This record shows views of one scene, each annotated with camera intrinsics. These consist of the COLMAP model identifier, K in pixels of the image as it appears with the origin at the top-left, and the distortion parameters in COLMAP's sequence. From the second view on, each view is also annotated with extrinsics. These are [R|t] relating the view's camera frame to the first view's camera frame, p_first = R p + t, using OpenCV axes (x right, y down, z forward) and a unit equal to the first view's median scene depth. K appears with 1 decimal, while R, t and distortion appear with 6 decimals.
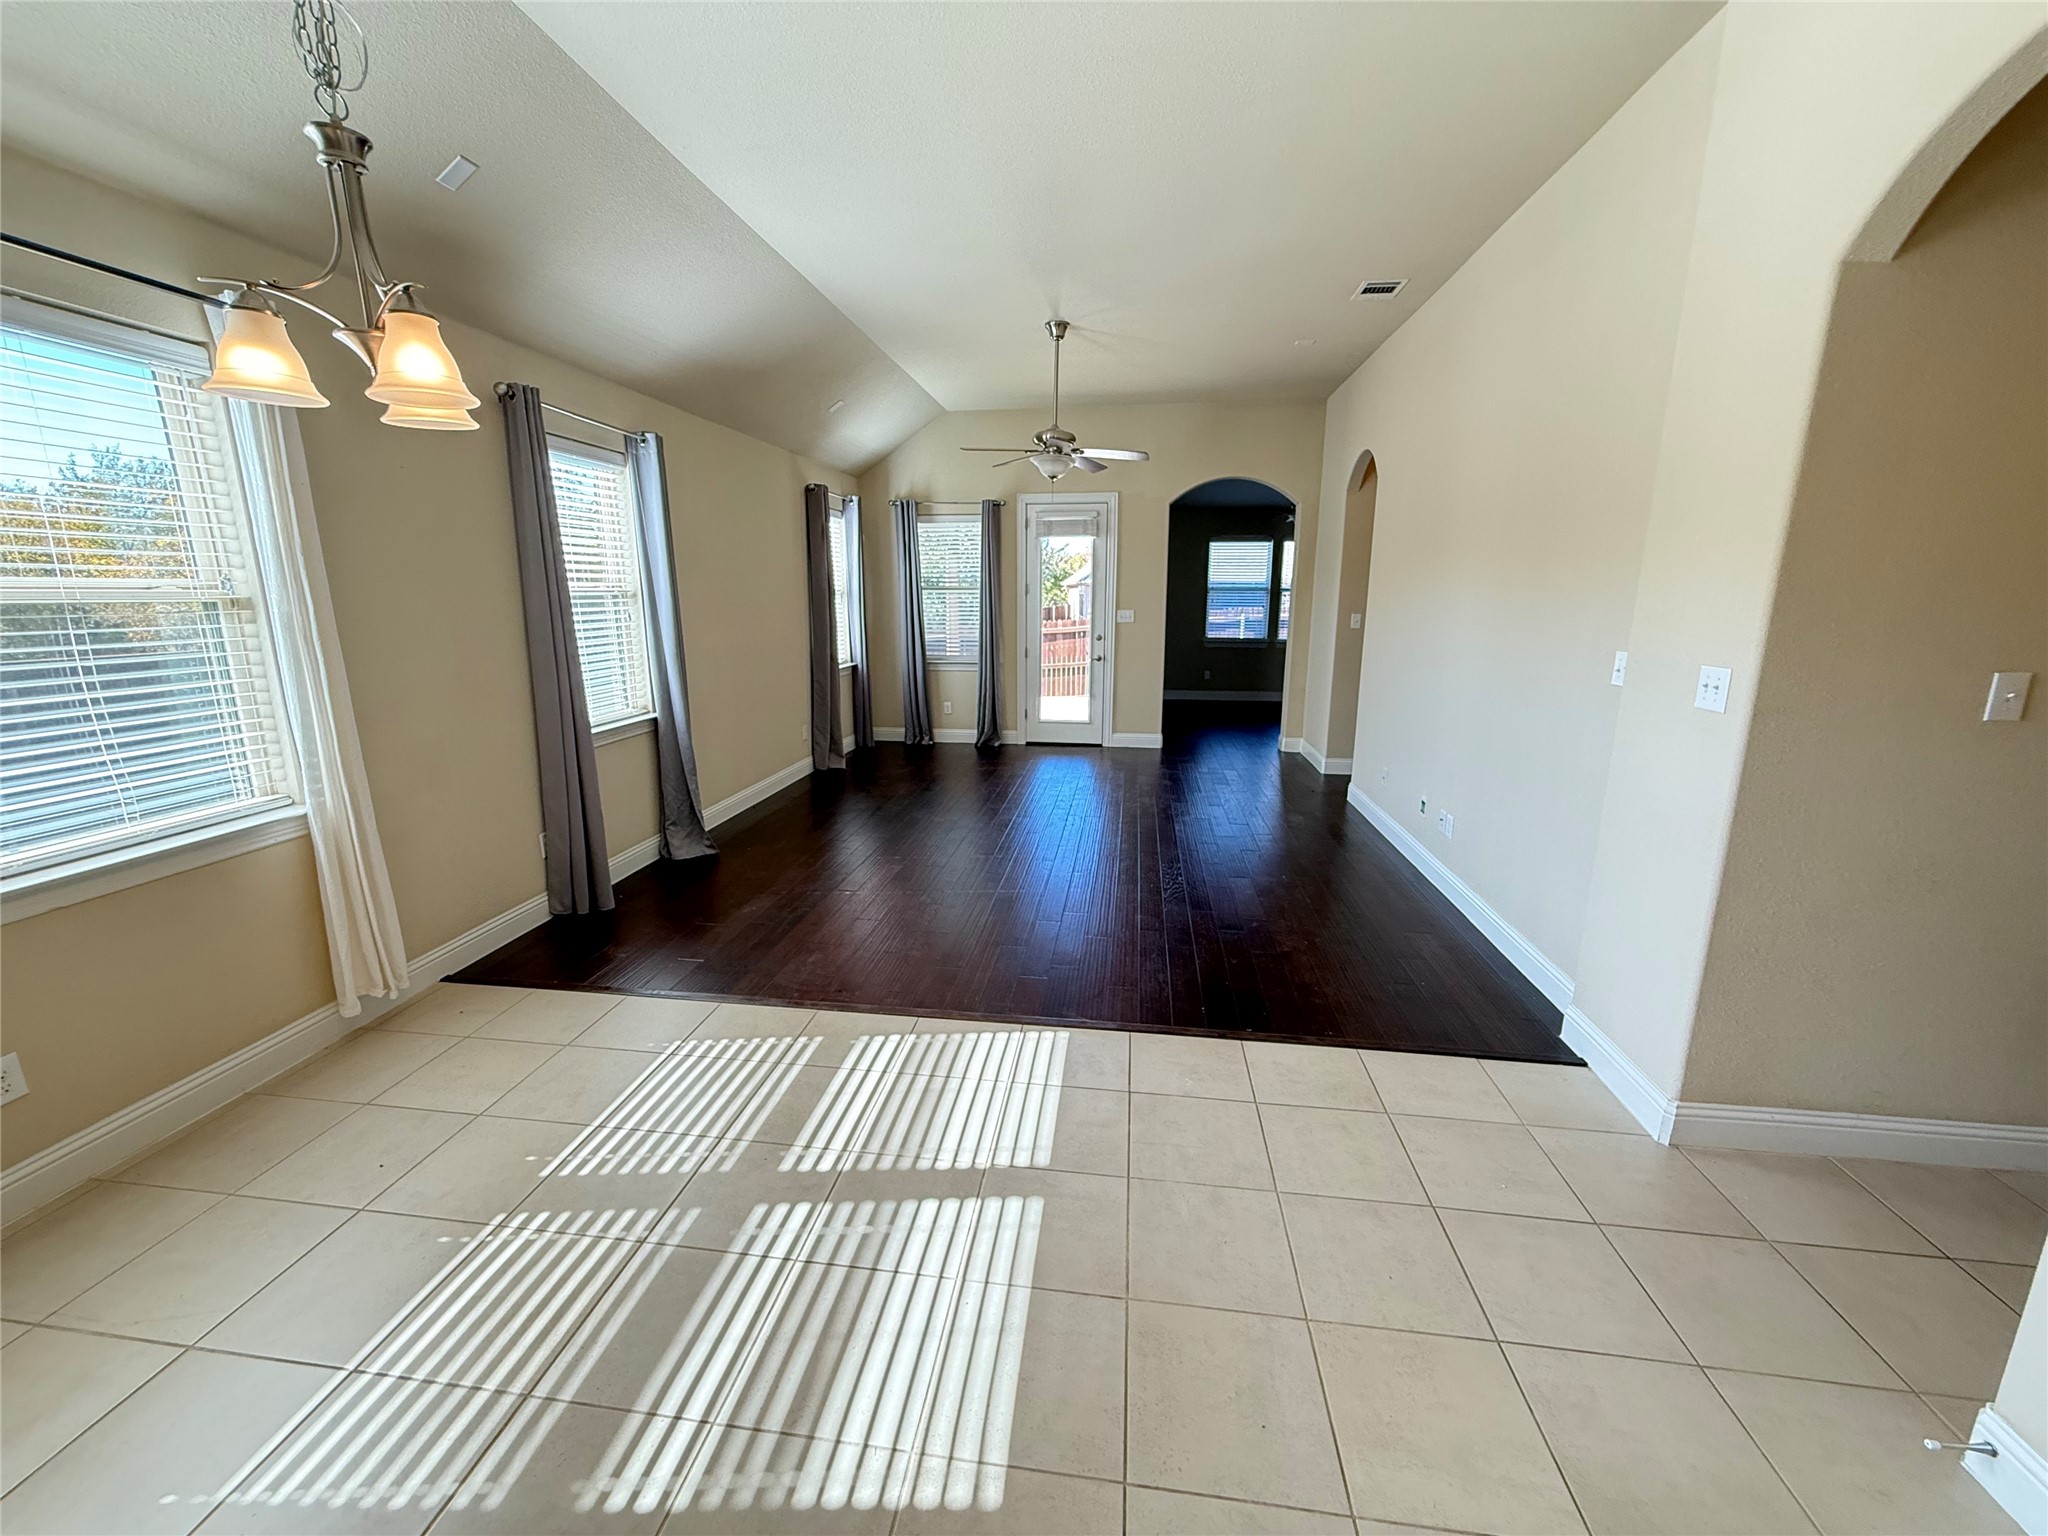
lens RADIAL K [[814.5, 0, 1020.6], [0, 814.5, 766.7], [0, 0, 1]] dist [-0.001620, 0.000150]
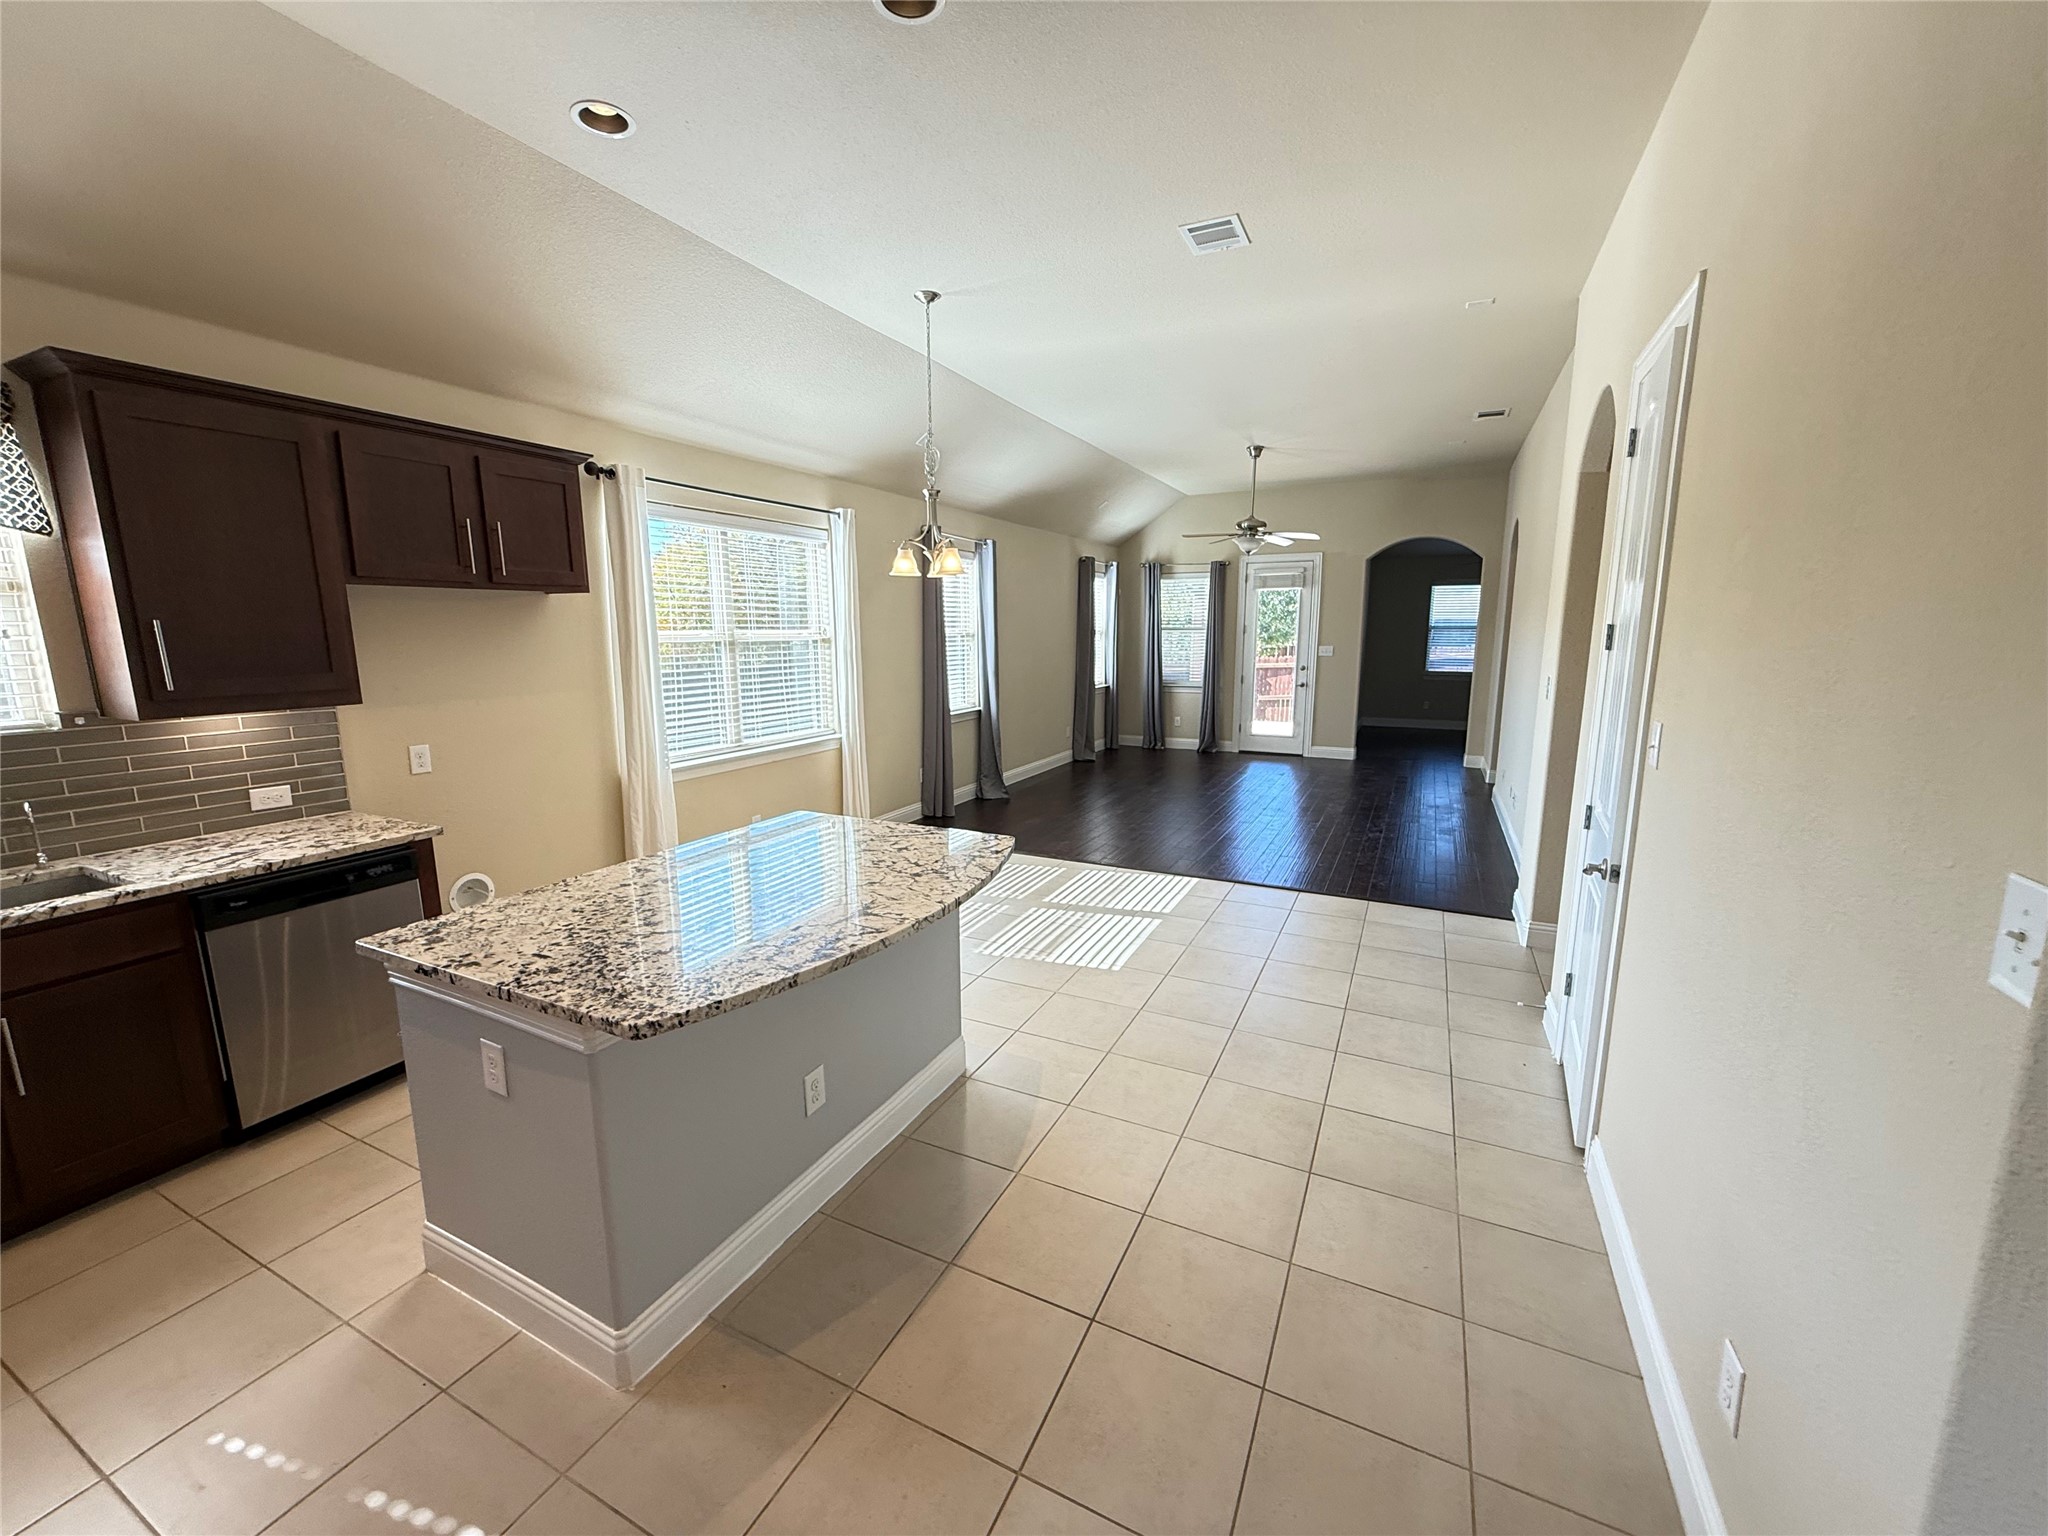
lens RADIAL K [[814.5, 0, 1025.4], [0, 814.5, 768.1], [0, 0, 1]] dist [-0.001620, 0.000150]
pose [[0.950101, 0.049818, -0.307938, 0.092829], [-0.062547, 0.997542, -0.031601, 0.064547], [0.305607, 0.049285, 0.950881, -0.328173]]
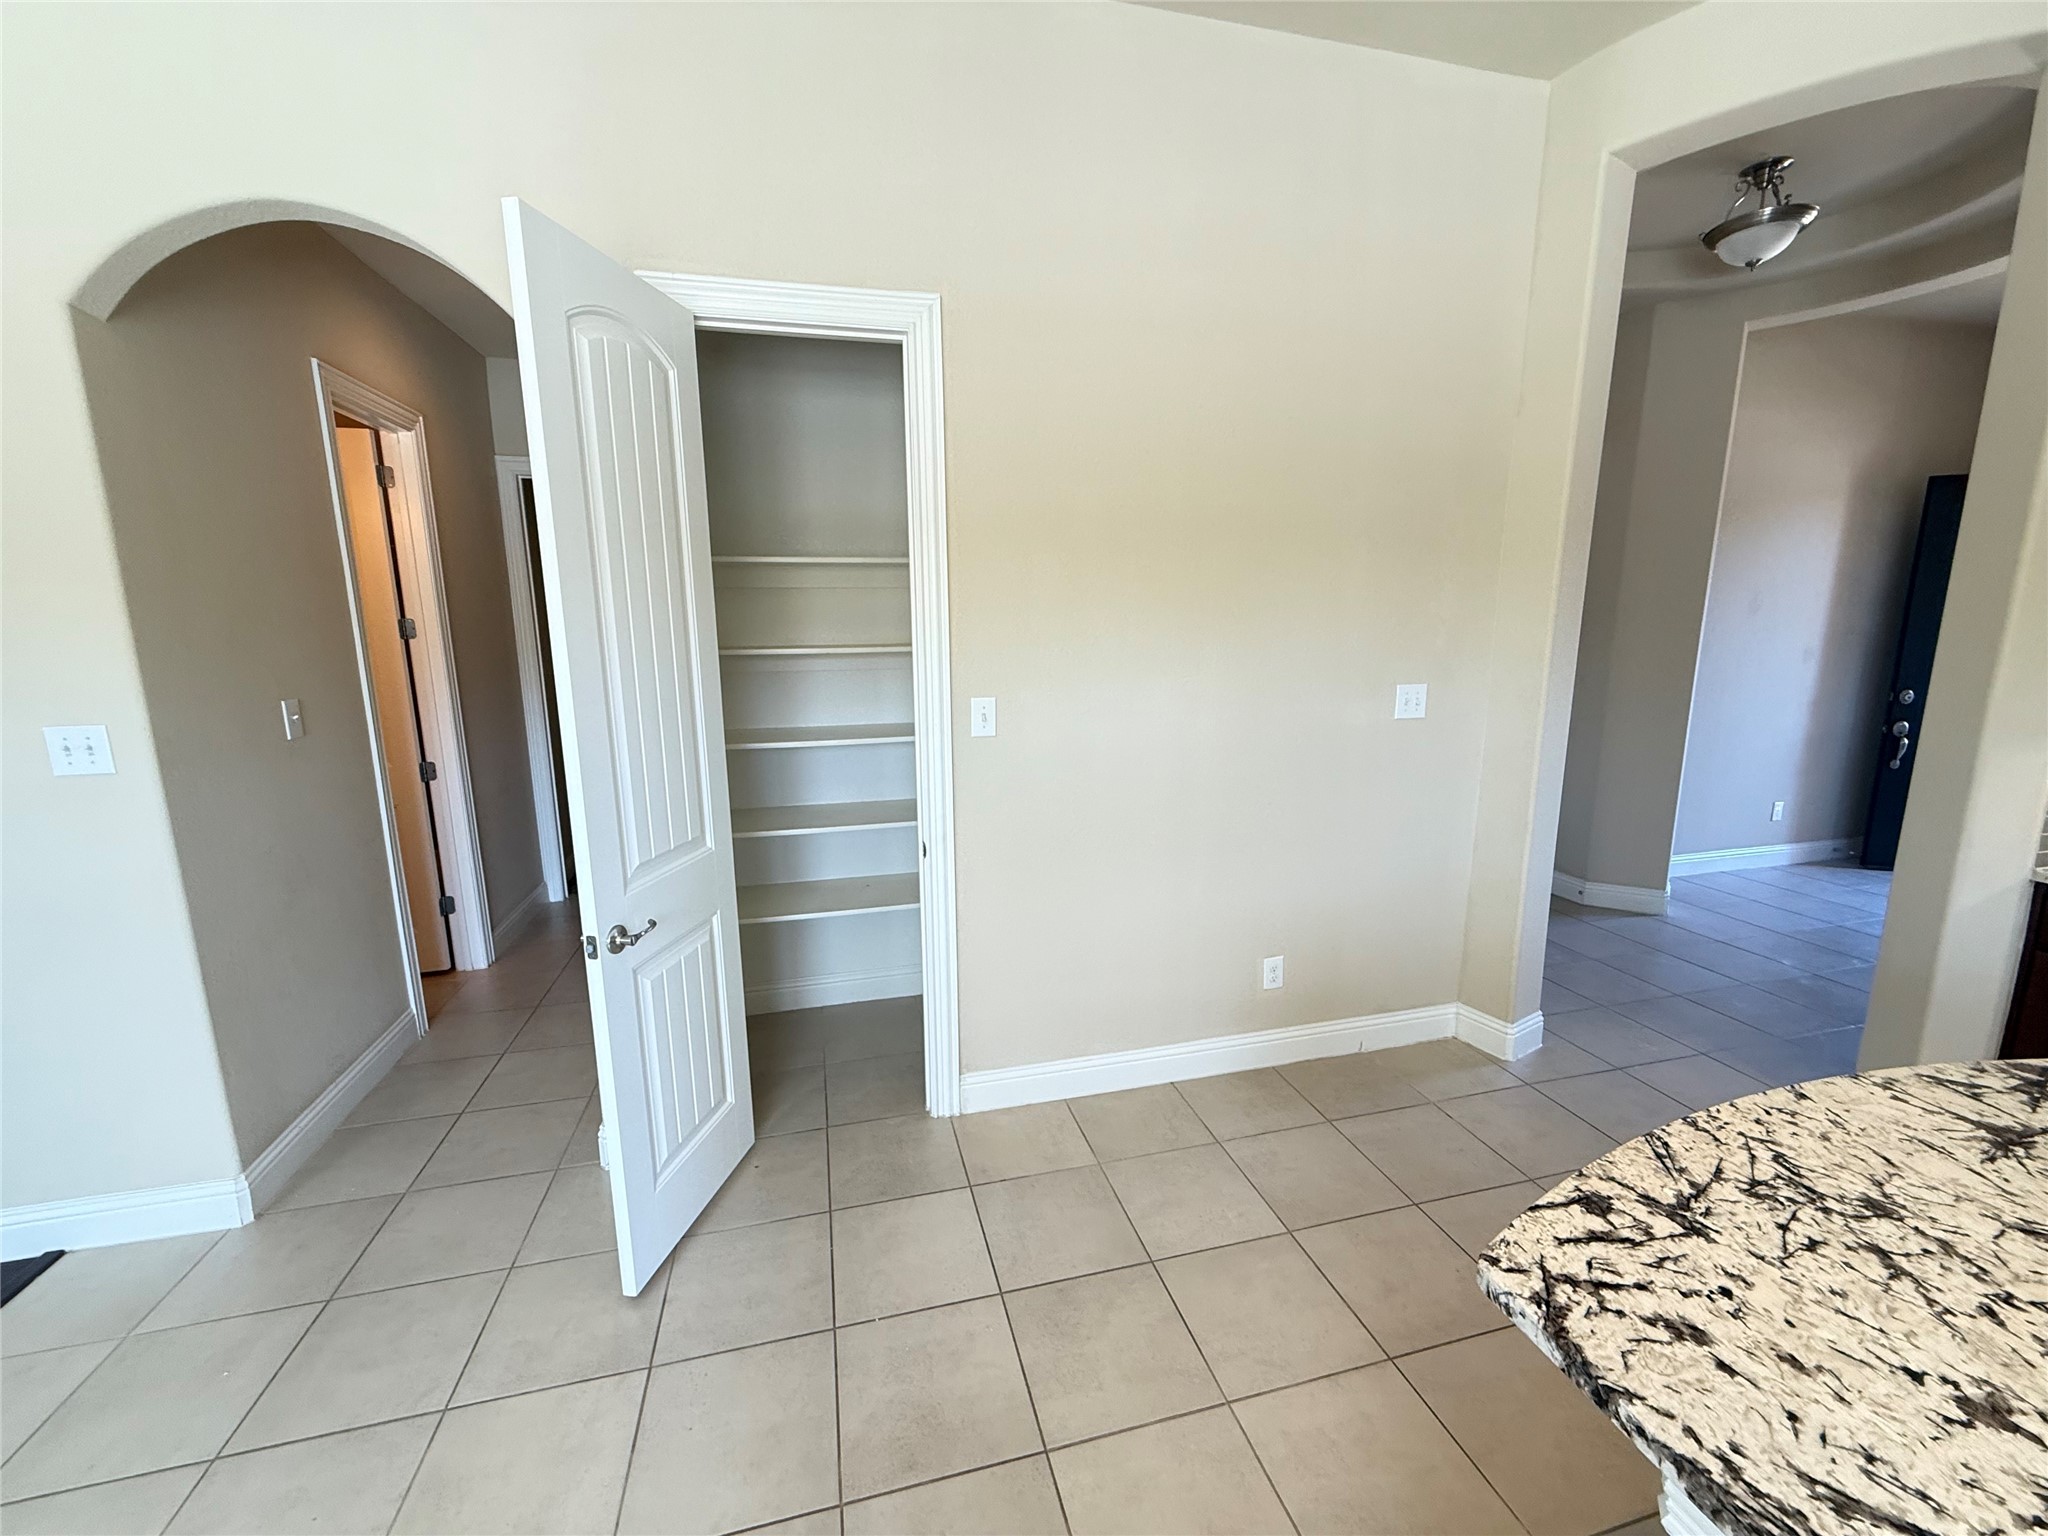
lens RADIAL K [[814.5, 0, 1021.4], [0, 814.5, 768.8], [0, 0, 1]] dist [-0.001620, 0.000150]
pose [[-0.378033, -0.164392, 0.911080, -0.098826], [0.202638, 0.945553, 0.254692, -0.028153], [-0.903343, 0.280901, -0.324138, 0.110570]]
